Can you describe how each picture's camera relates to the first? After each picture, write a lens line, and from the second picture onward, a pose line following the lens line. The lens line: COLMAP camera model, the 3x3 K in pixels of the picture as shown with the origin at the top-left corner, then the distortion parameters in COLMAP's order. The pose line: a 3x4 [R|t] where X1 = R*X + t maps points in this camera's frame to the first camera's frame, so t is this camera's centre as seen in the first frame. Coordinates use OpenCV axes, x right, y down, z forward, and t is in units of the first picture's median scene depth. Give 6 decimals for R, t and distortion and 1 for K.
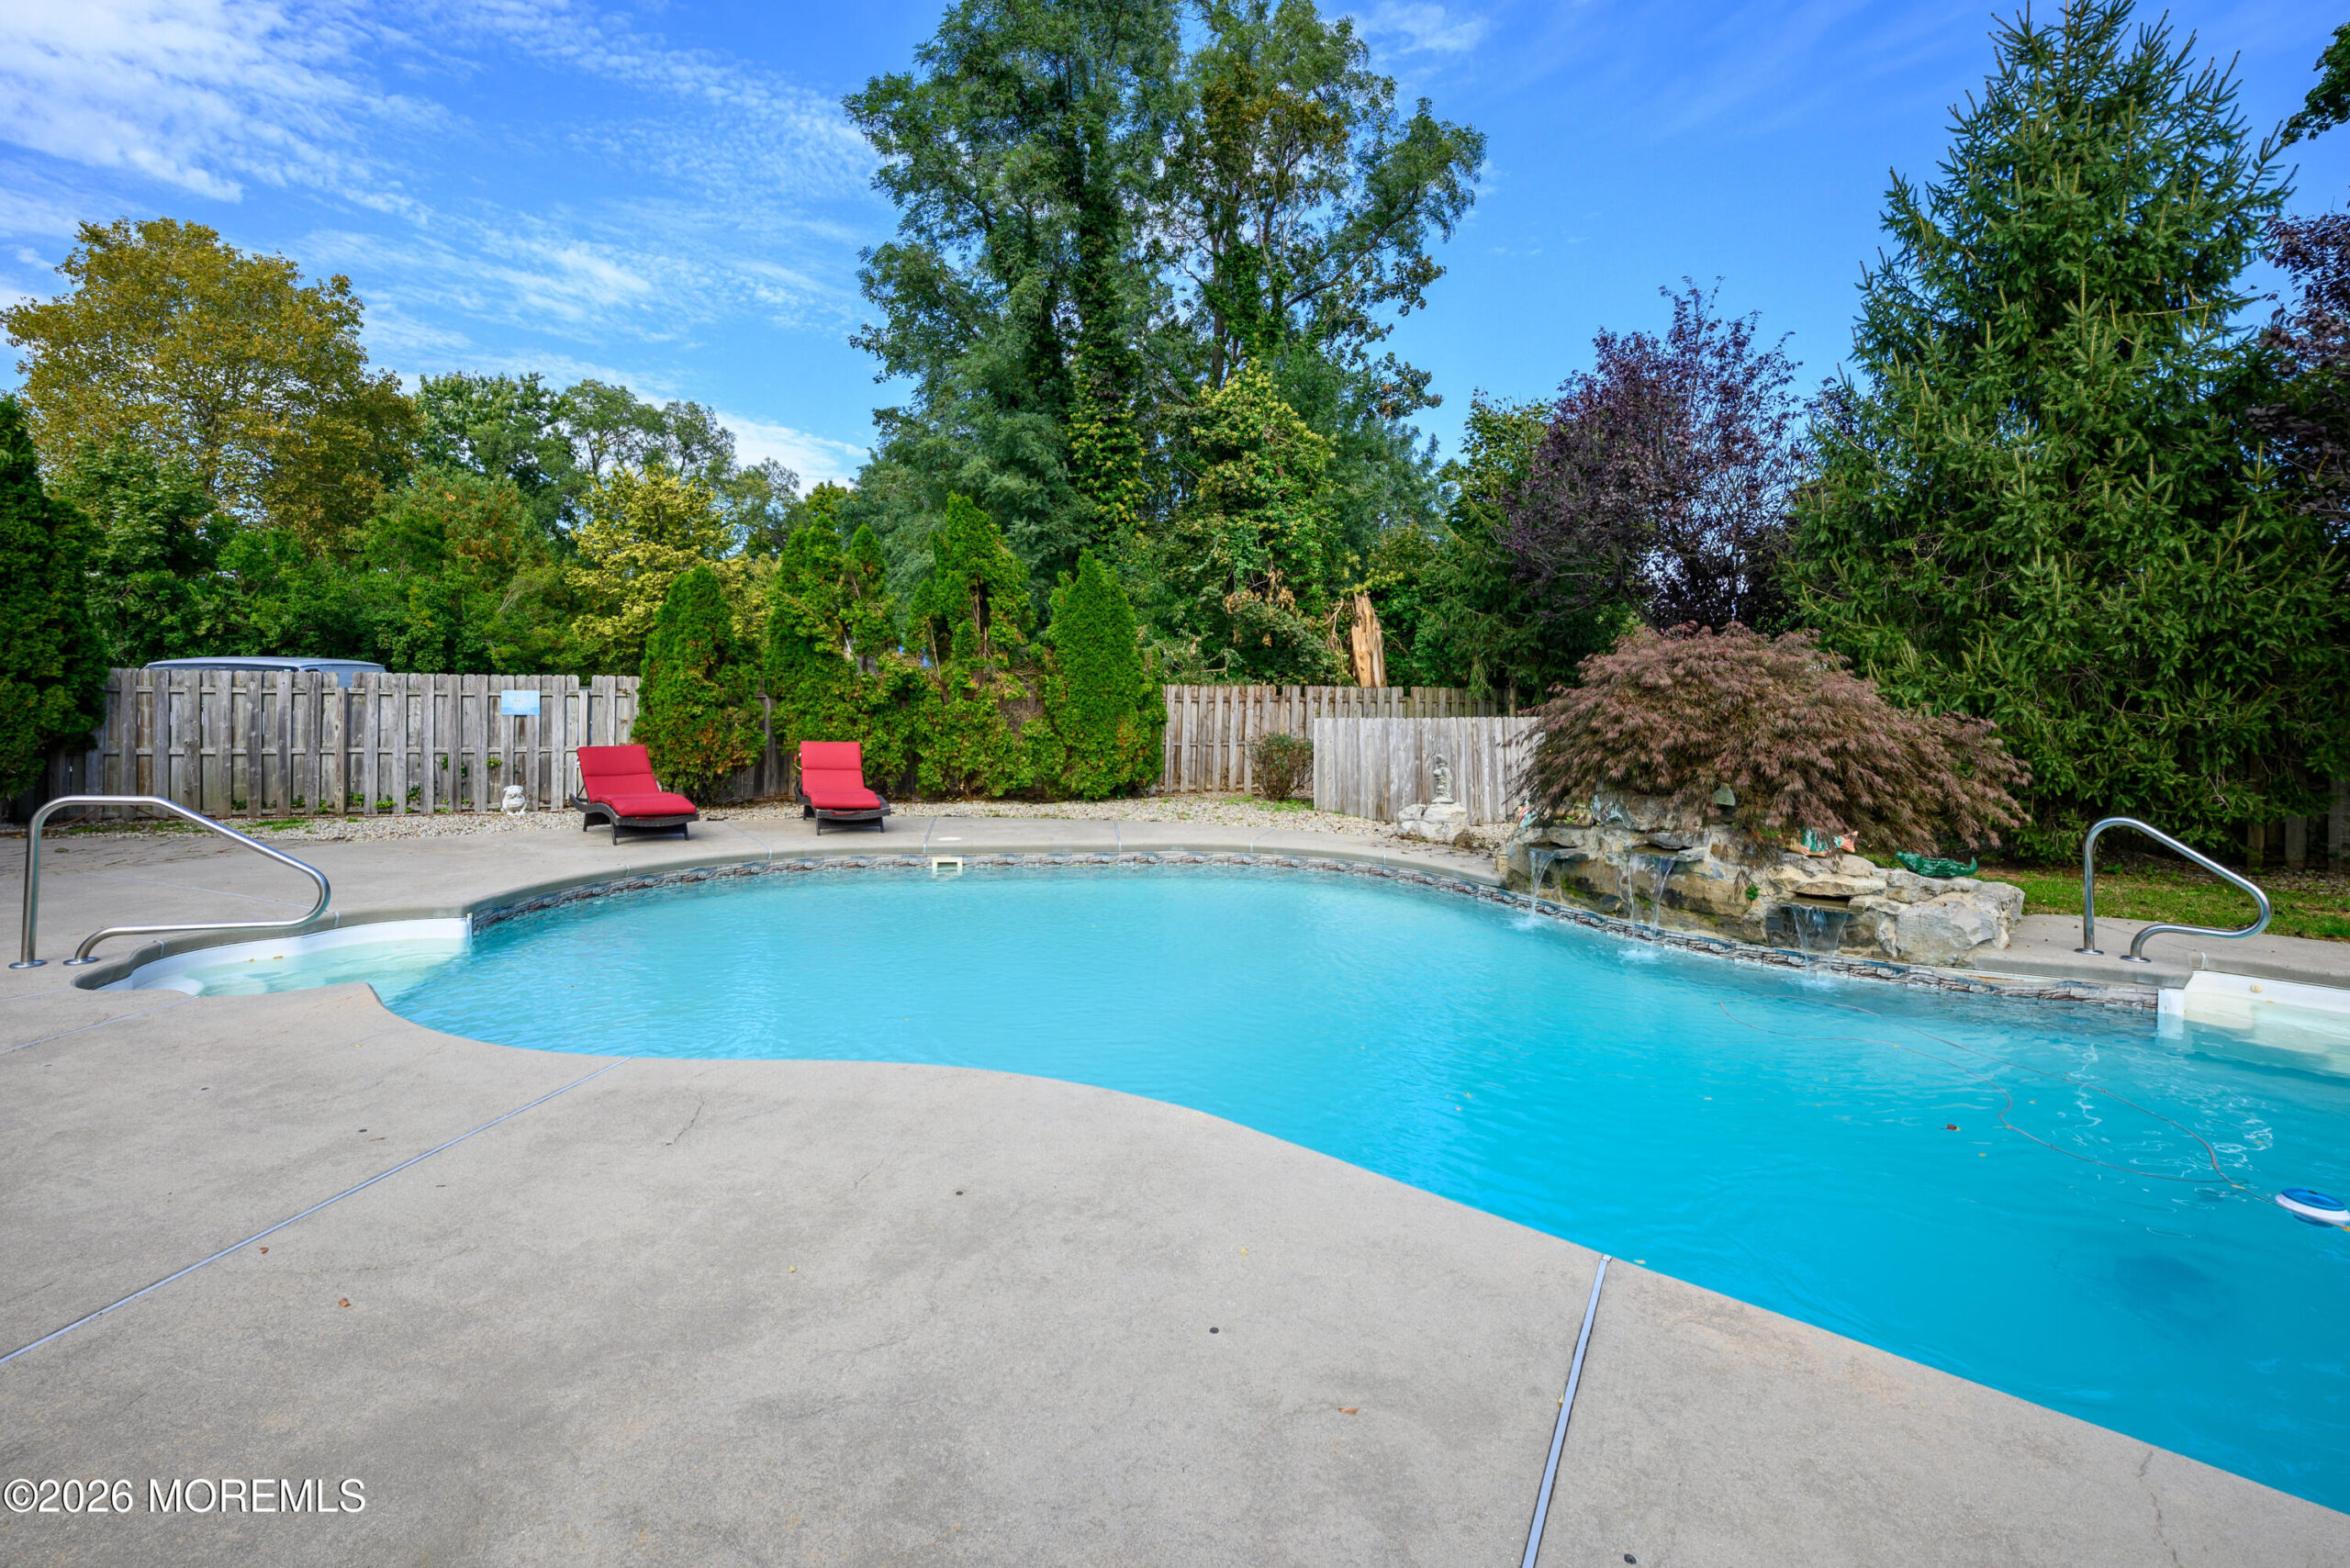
lens RADIAL K [[1036.5, 0, 1205.2], [0, 1036.5, 701.5], [0, 0, 1]] dist [0.000799, -0.001634]
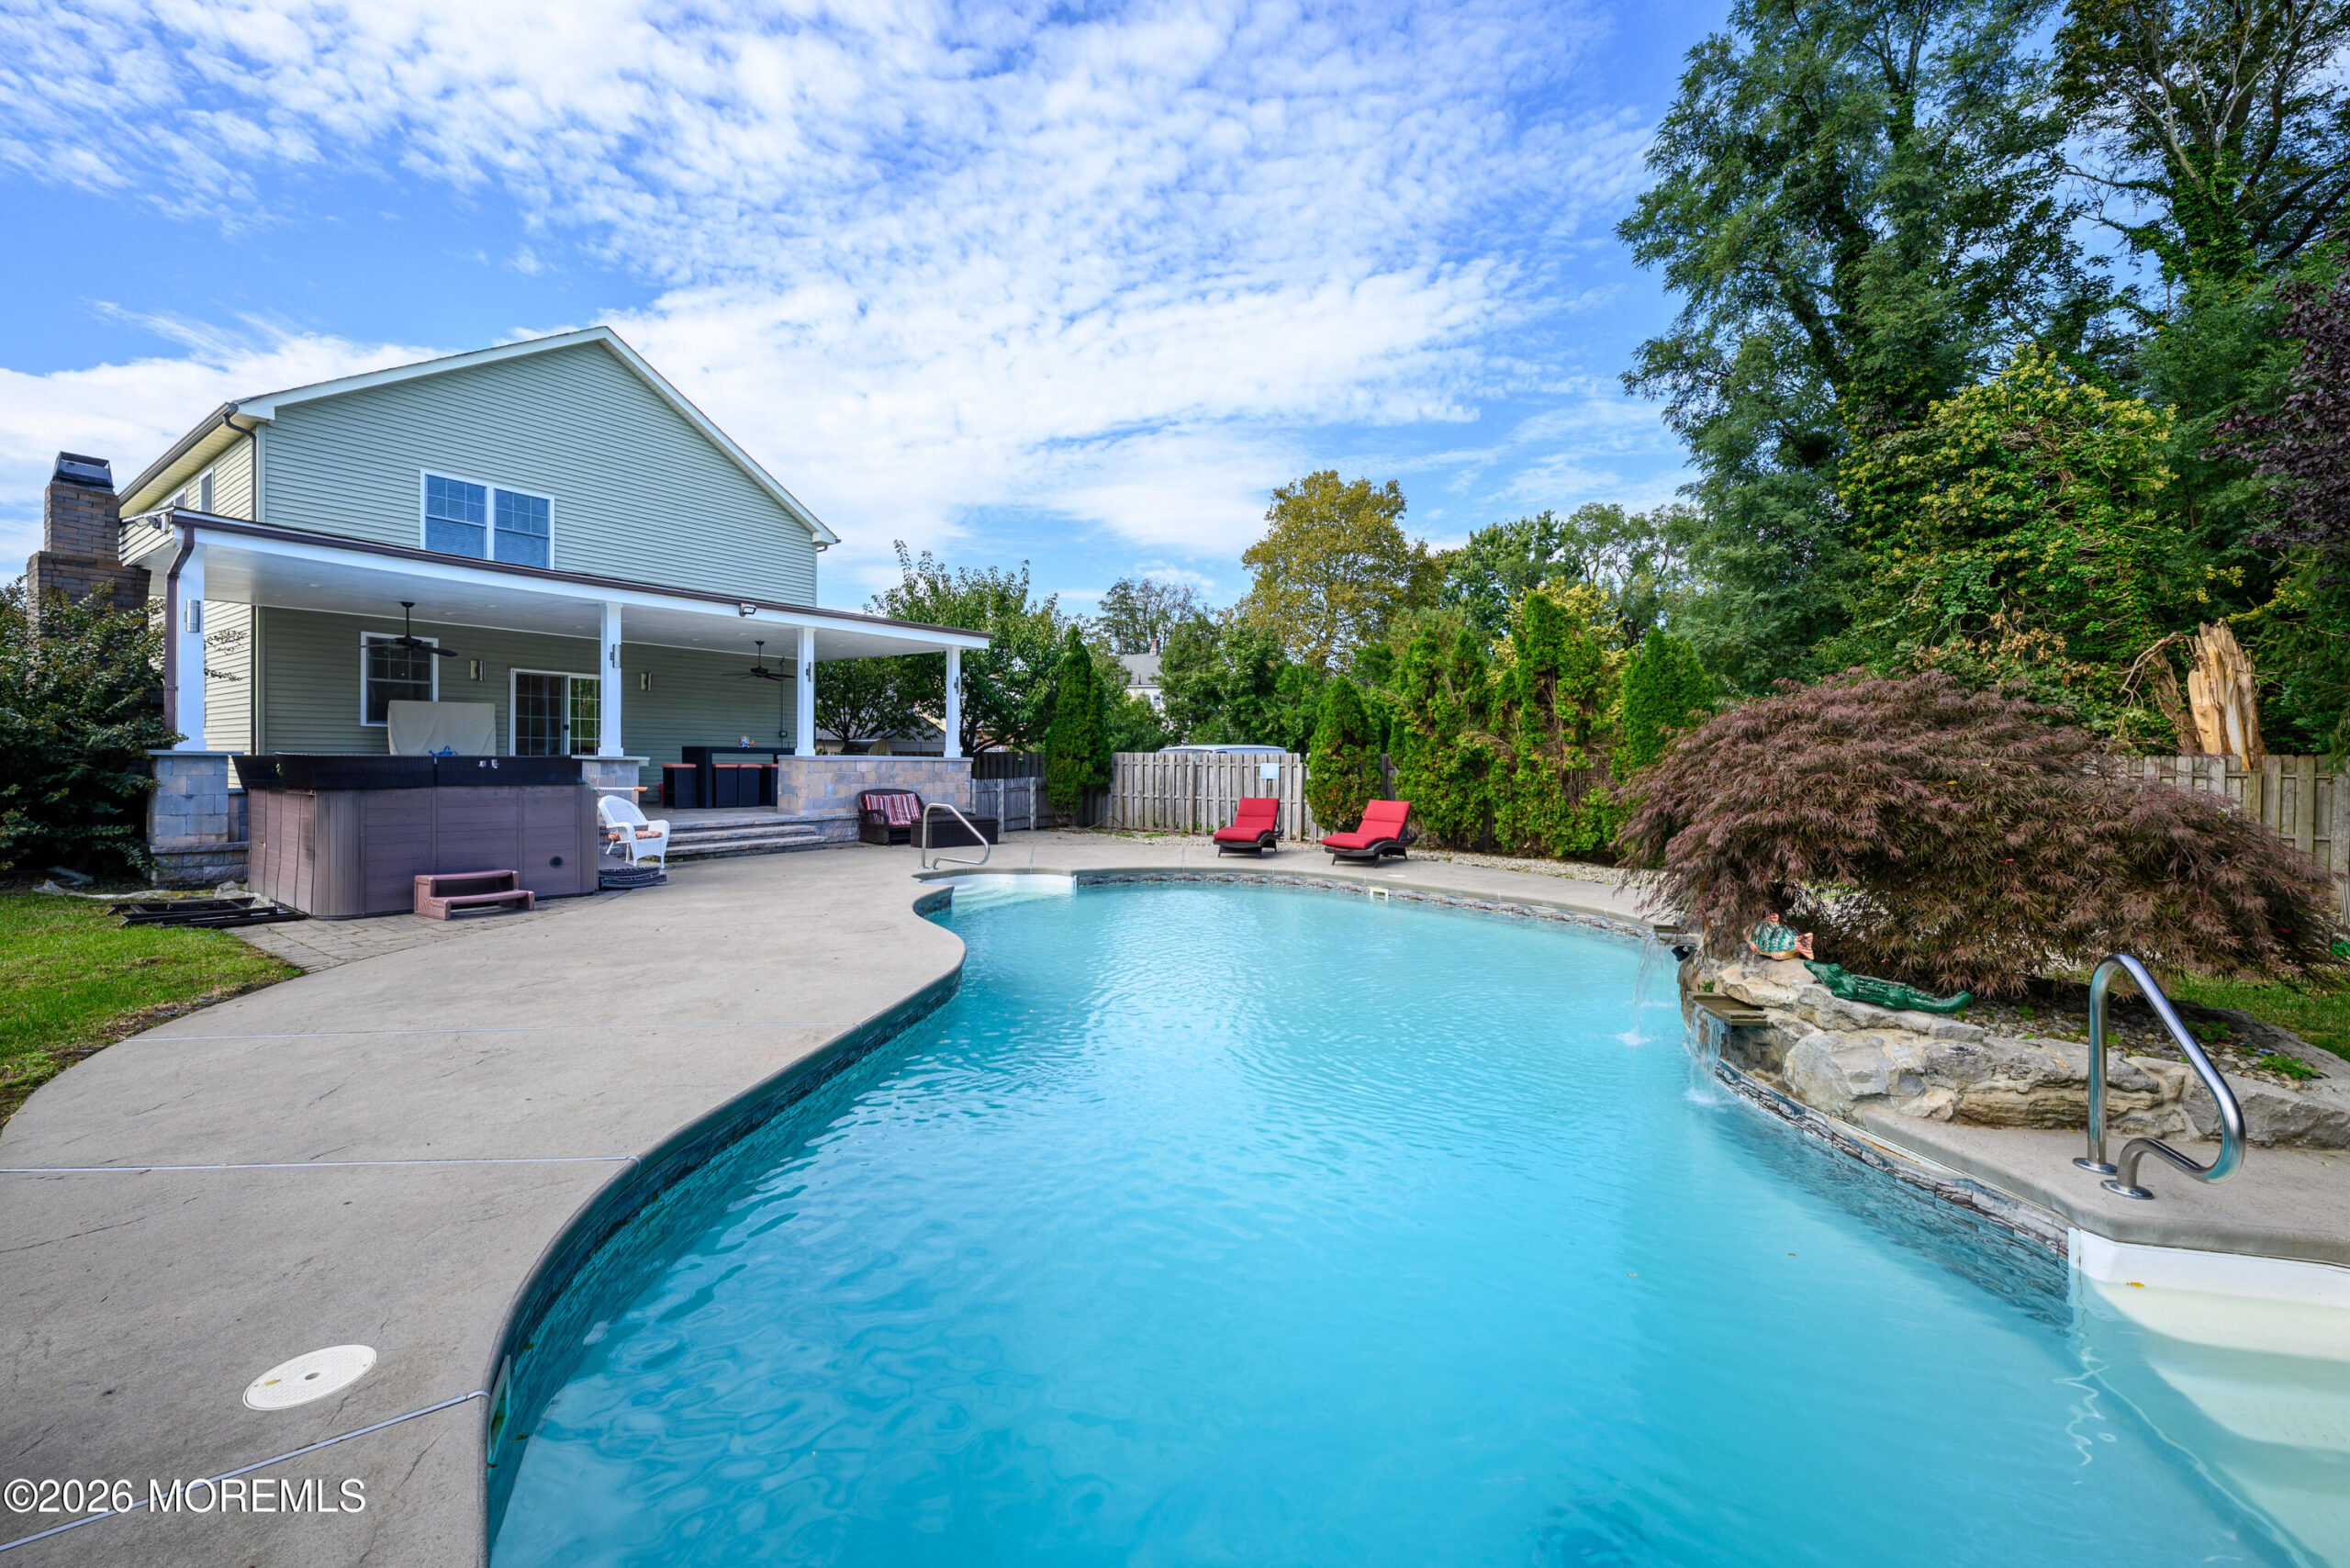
lens RADIAL K [[961.4, 0, 1191.7], [0, 961.4, 777.0], [0, 0, 1]] dist [-0.000681, 0.000119]
pose [[0.545489, 0.008712, -0.838073, 0.474447], [-0.009307, 0.999947, 0.004338, 0.004663], [0.838066, 0.005434, 0.545541, 0.103639]]
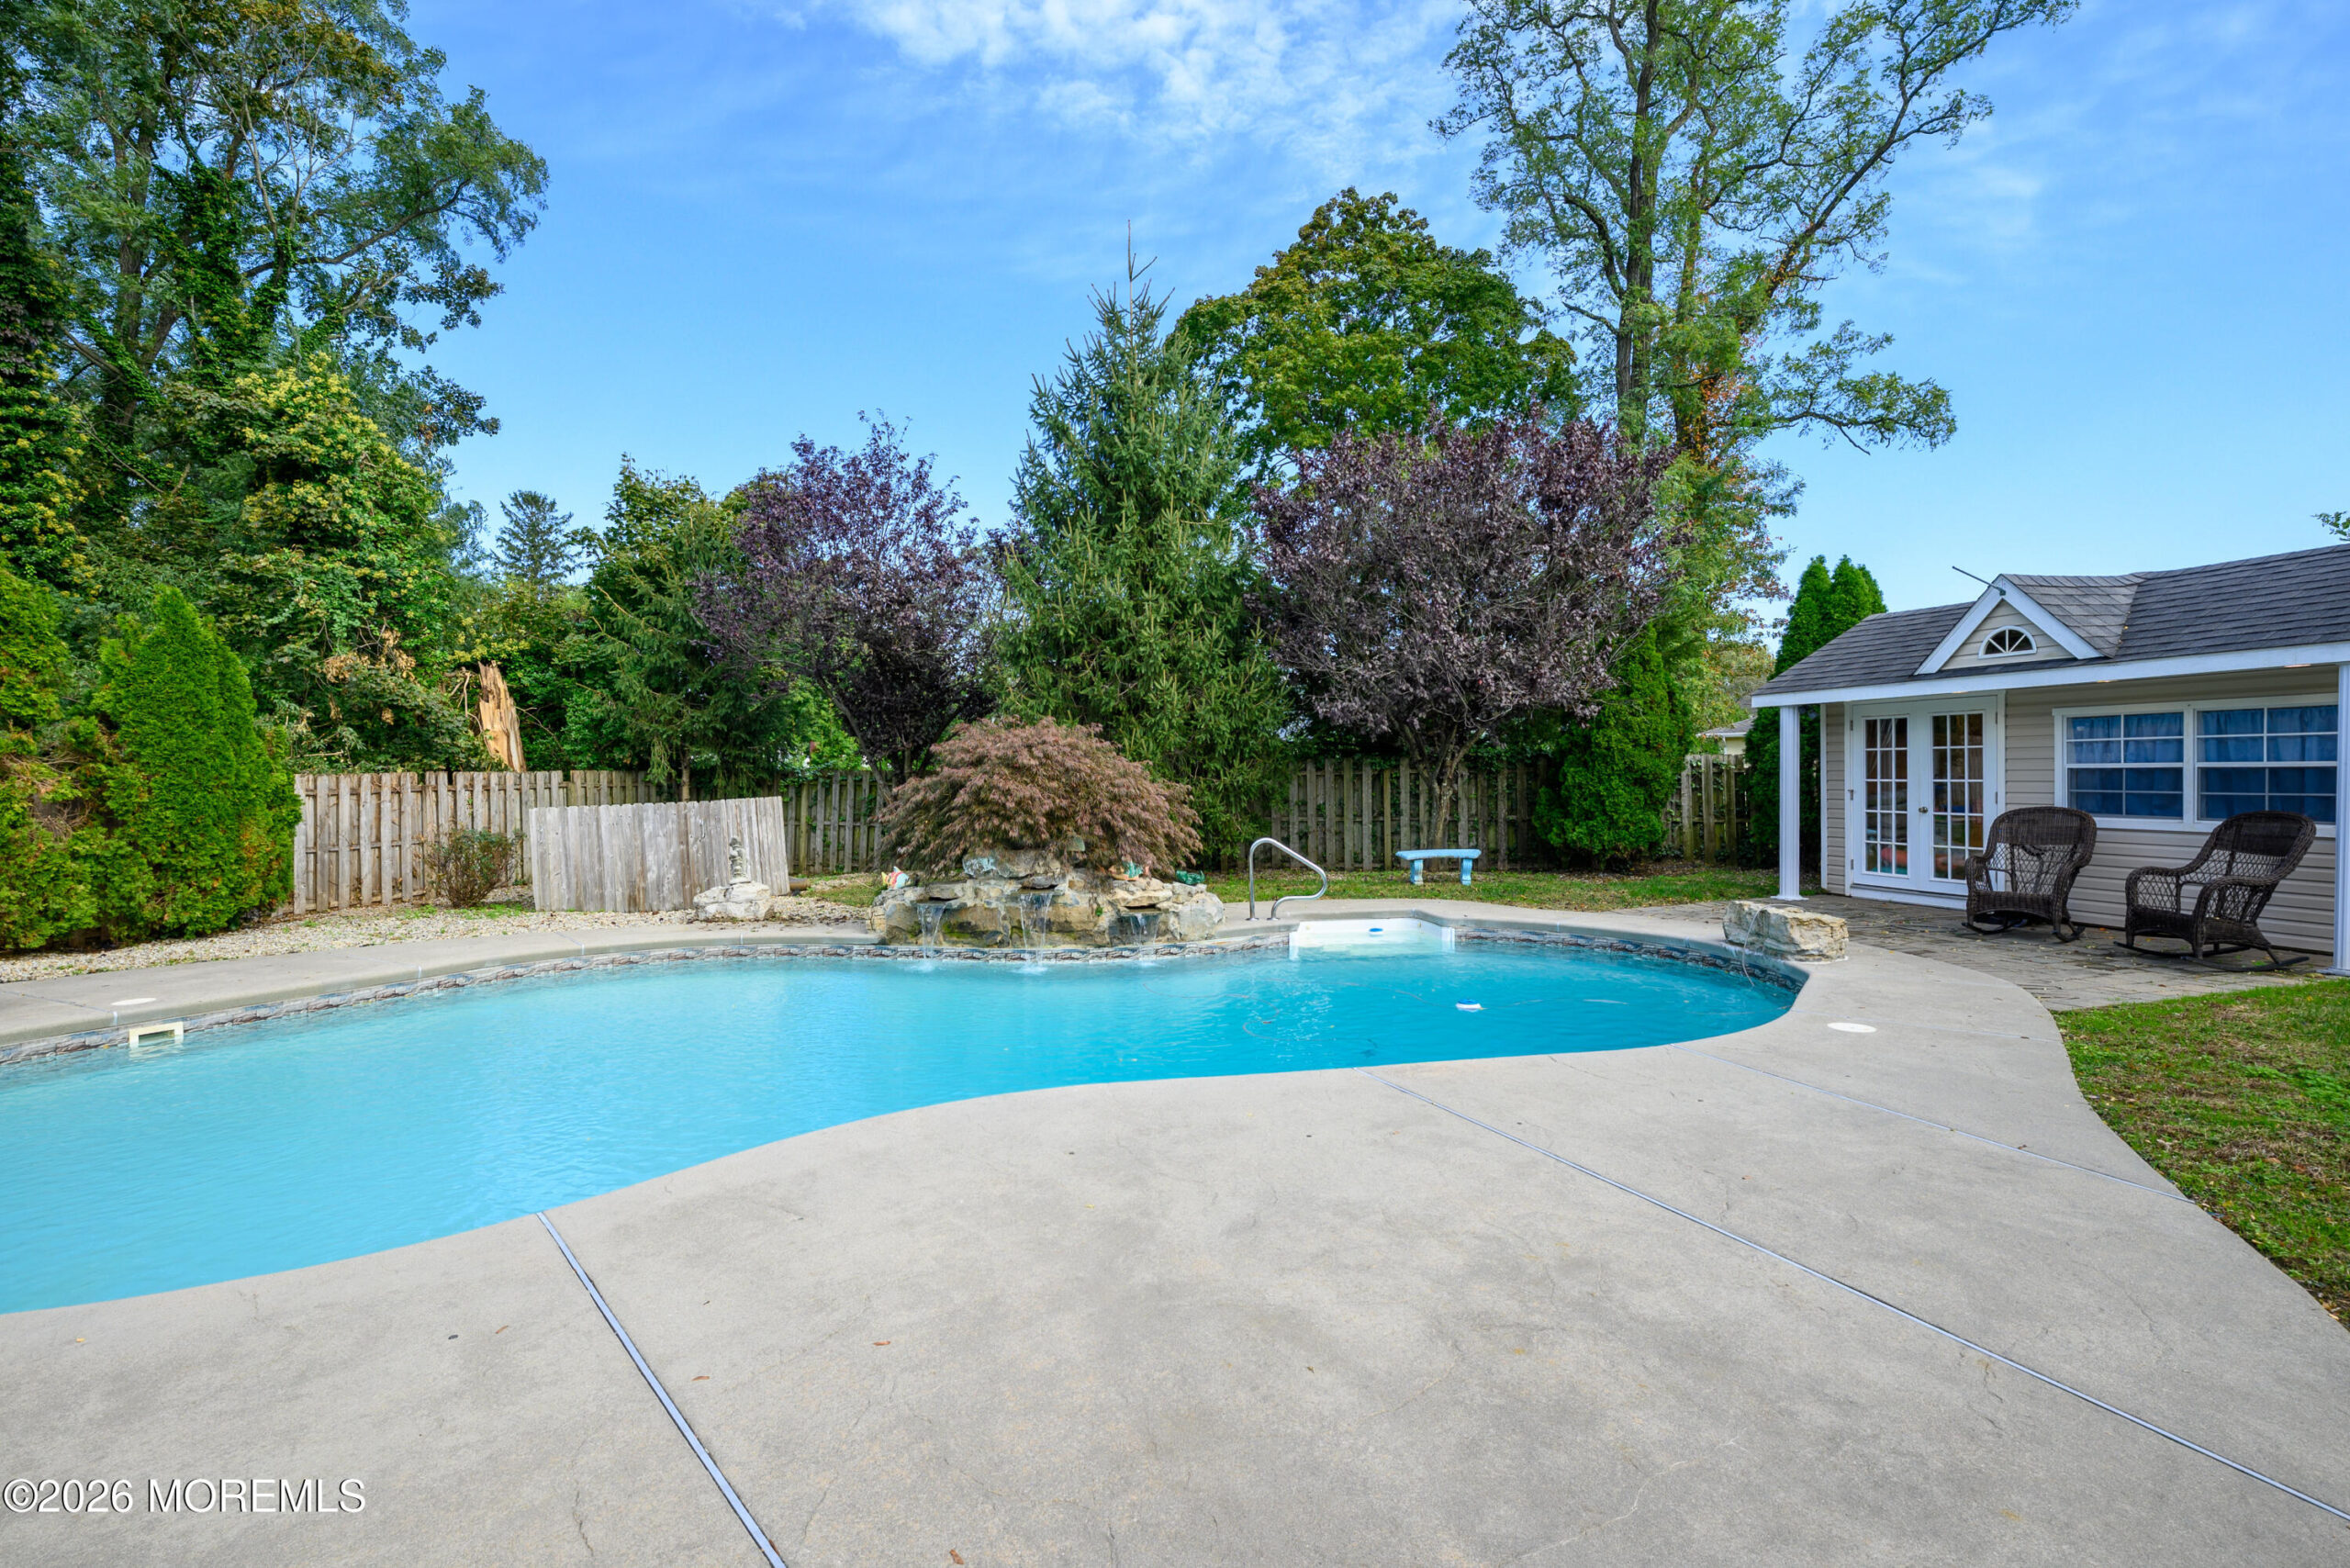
lens RADIAL K [[1036.5, 0, 1191.9], [0, 1036.5, 792.2], [0, 0, 1]] dist [0.000799, -0.001634]
pose [[0.628699, -0.036206, 0.776806, -0.236758], [0.026812, 0.999331, 0.024878, -0.004563], [-0.777186, 0.005187, 0.629249, 0.006457]]
